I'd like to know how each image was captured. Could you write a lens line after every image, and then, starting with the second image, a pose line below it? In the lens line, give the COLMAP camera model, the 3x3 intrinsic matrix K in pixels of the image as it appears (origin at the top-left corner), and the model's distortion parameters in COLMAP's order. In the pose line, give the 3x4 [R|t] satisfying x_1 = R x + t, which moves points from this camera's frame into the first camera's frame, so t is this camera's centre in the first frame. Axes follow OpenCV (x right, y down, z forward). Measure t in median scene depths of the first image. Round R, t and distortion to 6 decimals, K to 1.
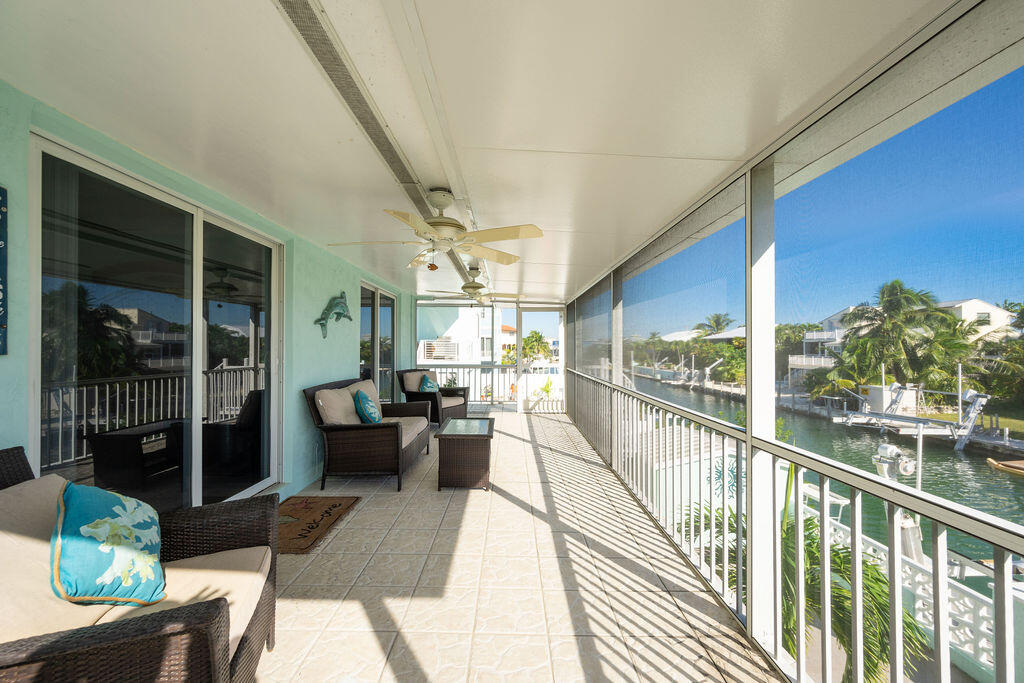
lens RADIAL K [[400.3, 0, 508.9], [0, 400.3, 340.6], [0, 0, 1]] dist [-0.003029, 0.000036]
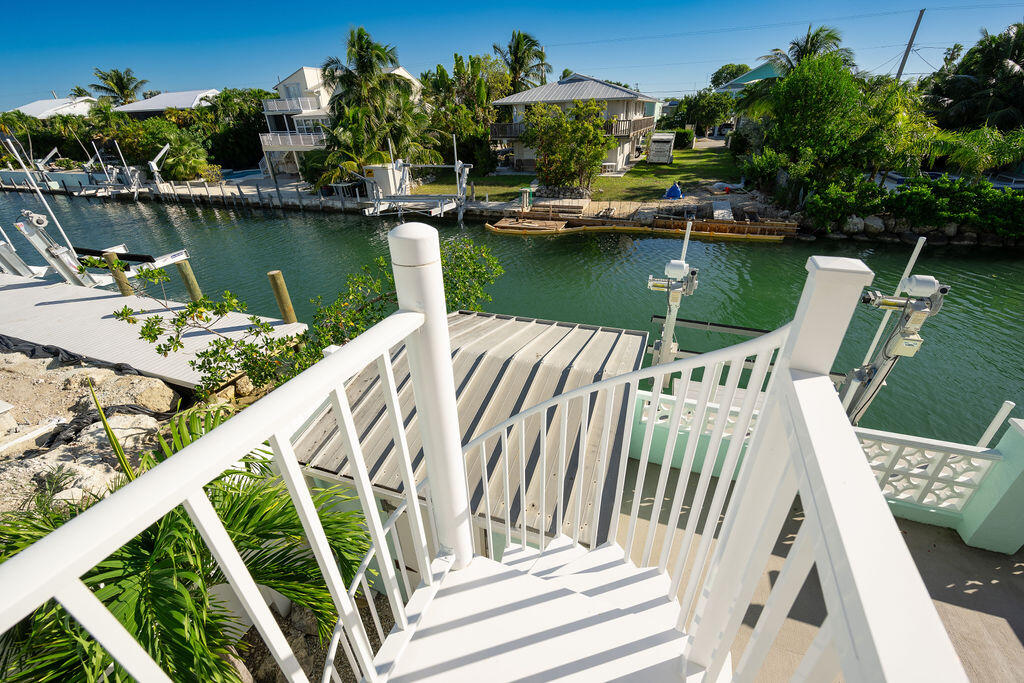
lens RADIAL K [[414.9, 0, 510.9], [0, 414.9, 343.1], [0, 0, 1]] dist [-0.001185, -0.000188]
pose [[0.371063, -0.452724, 0.810773, 0.053263], [0.009436, 0.874899, 0.484213, 0.009179], [-0.928560, -0.172023, 0.328915, 0.302248]]
